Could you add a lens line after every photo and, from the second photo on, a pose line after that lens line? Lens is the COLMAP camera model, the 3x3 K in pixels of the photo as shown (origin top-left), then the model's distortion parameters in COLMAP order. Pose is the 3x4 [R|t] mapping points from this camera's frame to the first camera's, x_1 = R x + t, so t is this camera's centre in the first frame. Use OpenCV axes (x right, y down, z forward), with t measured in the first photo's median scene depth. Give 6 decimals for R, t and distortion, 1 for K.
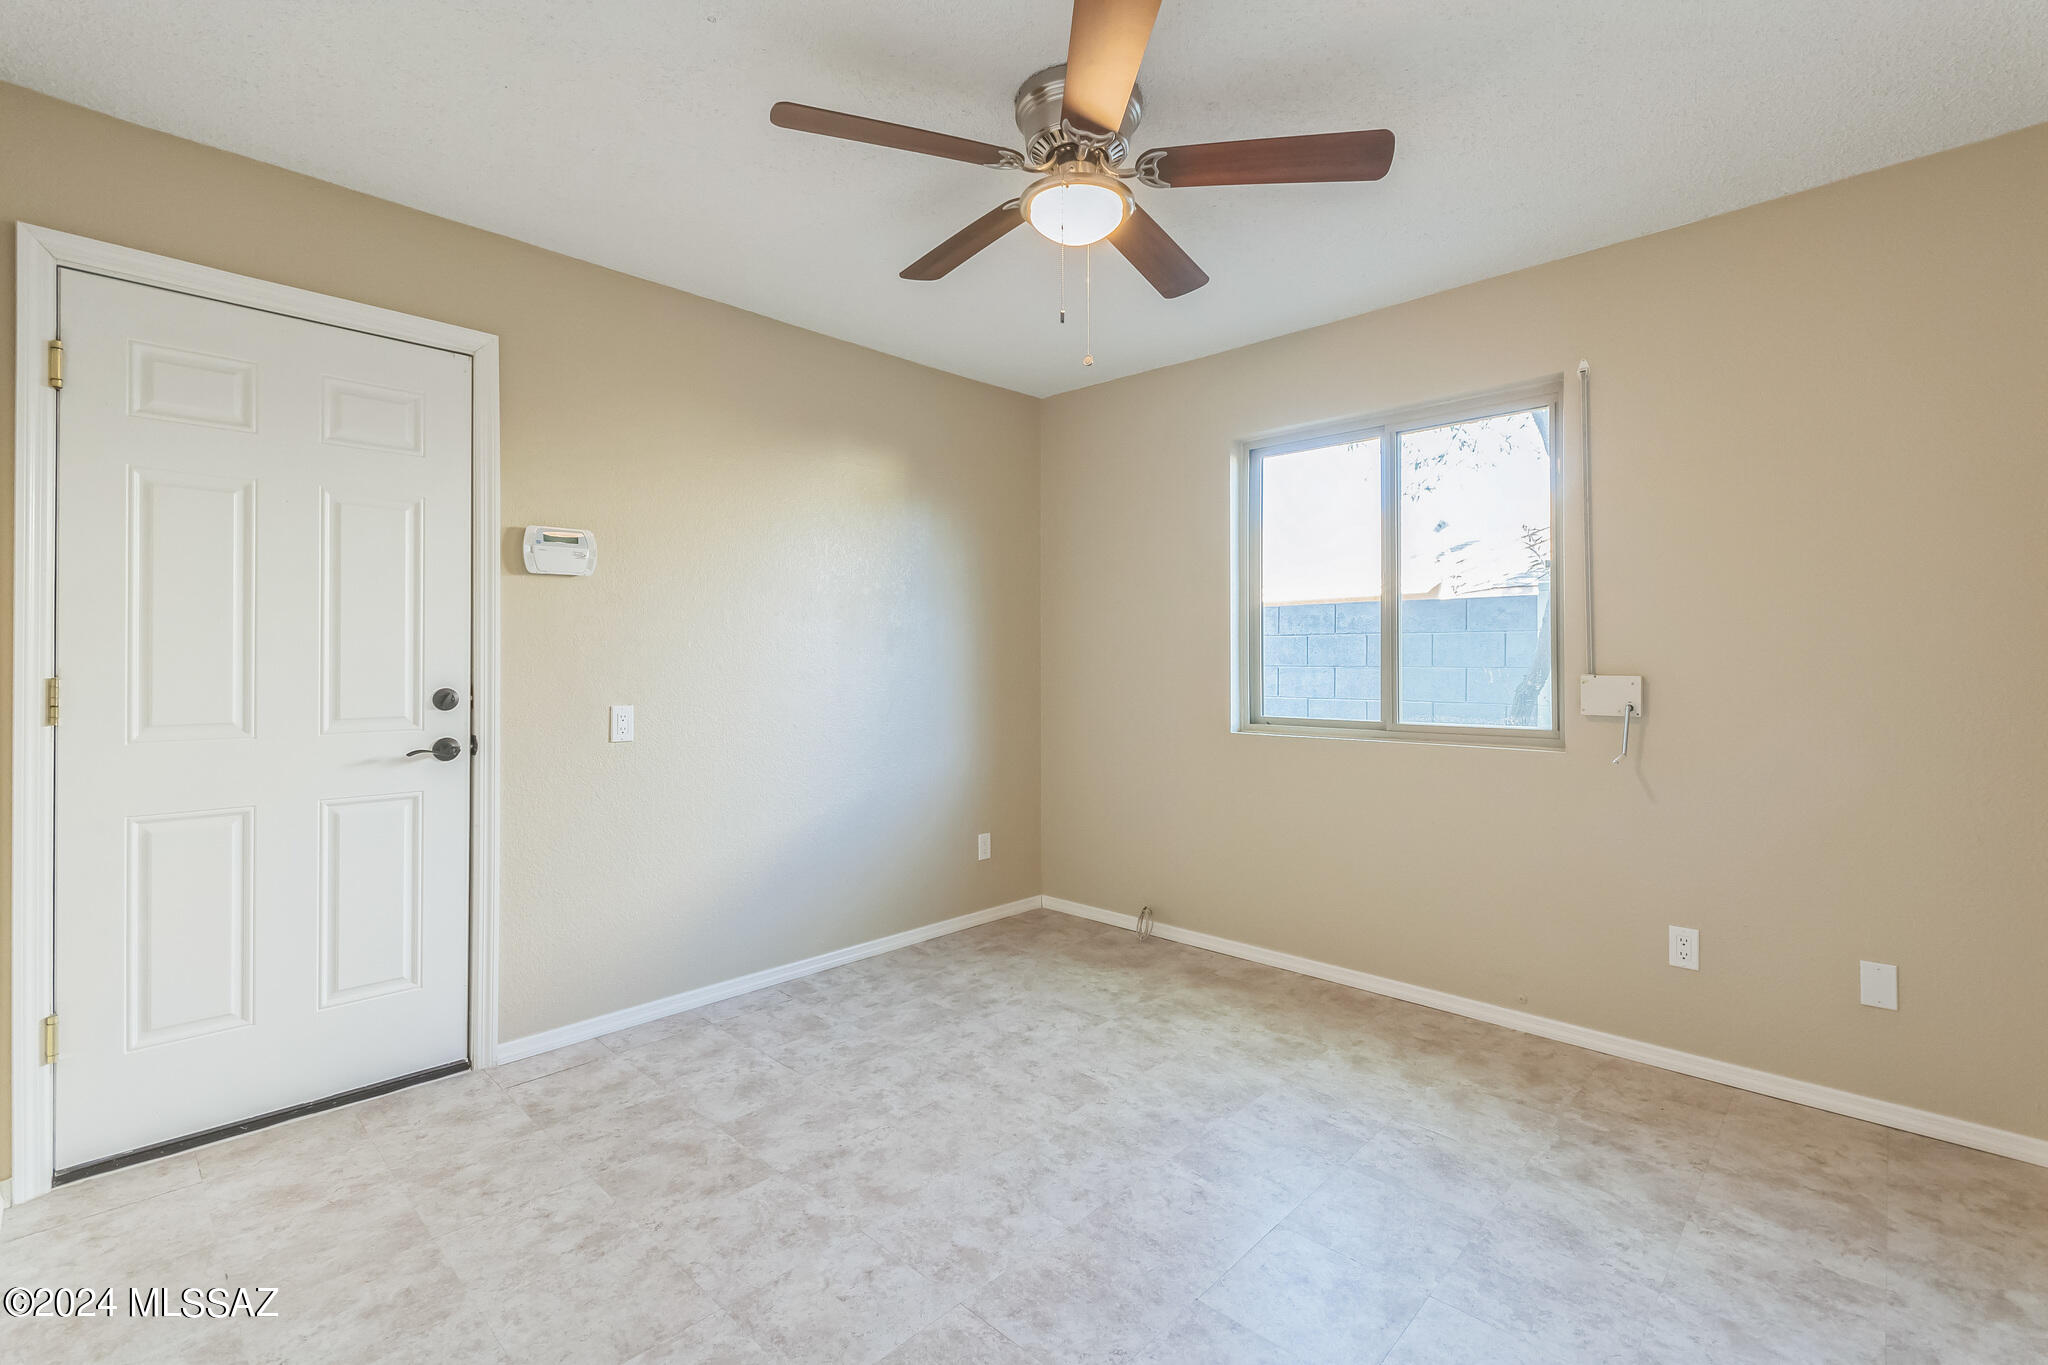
lens RADIAL K [[912.3, 0, 1017.9], [0, 912.3, 657.7], [0, 0, 1]] dist [0.000176, -0.000707]
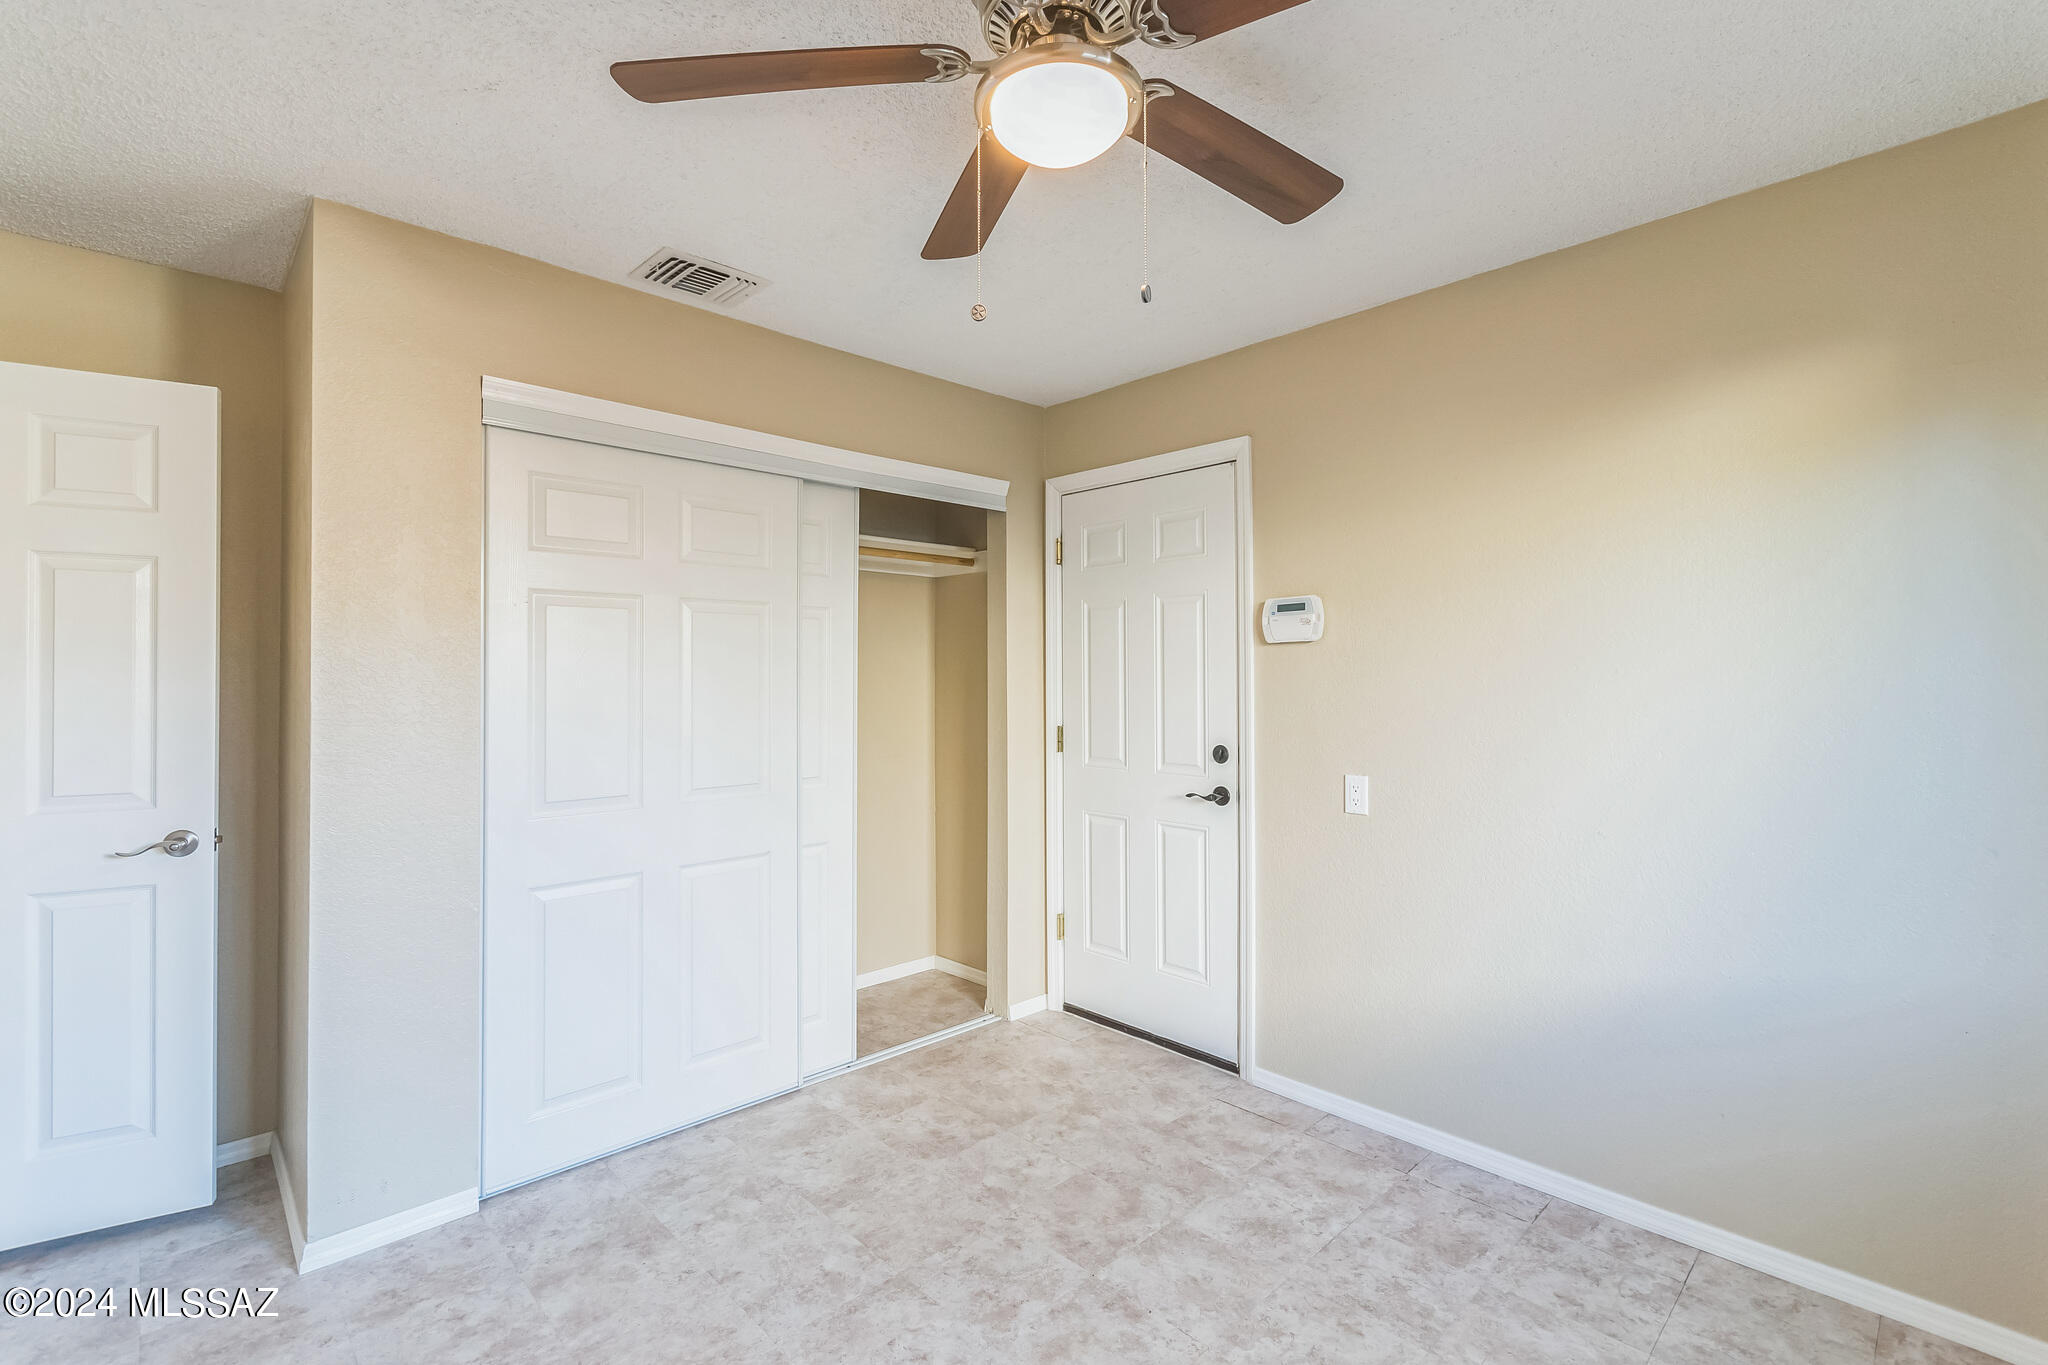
lens RADIAL K [[912.3, 0, 1017.9], [0, 912.3, 657.7], [0, 0, 1]] dist [0.000176, -0.000707]
pose [[-0.054911, -0.020793, -0.998275, 0.590748], [0.009539, 0.999727, -0.021347, -0.057749], [0.998446, -0.010695, -0.054698, 0.798263]]
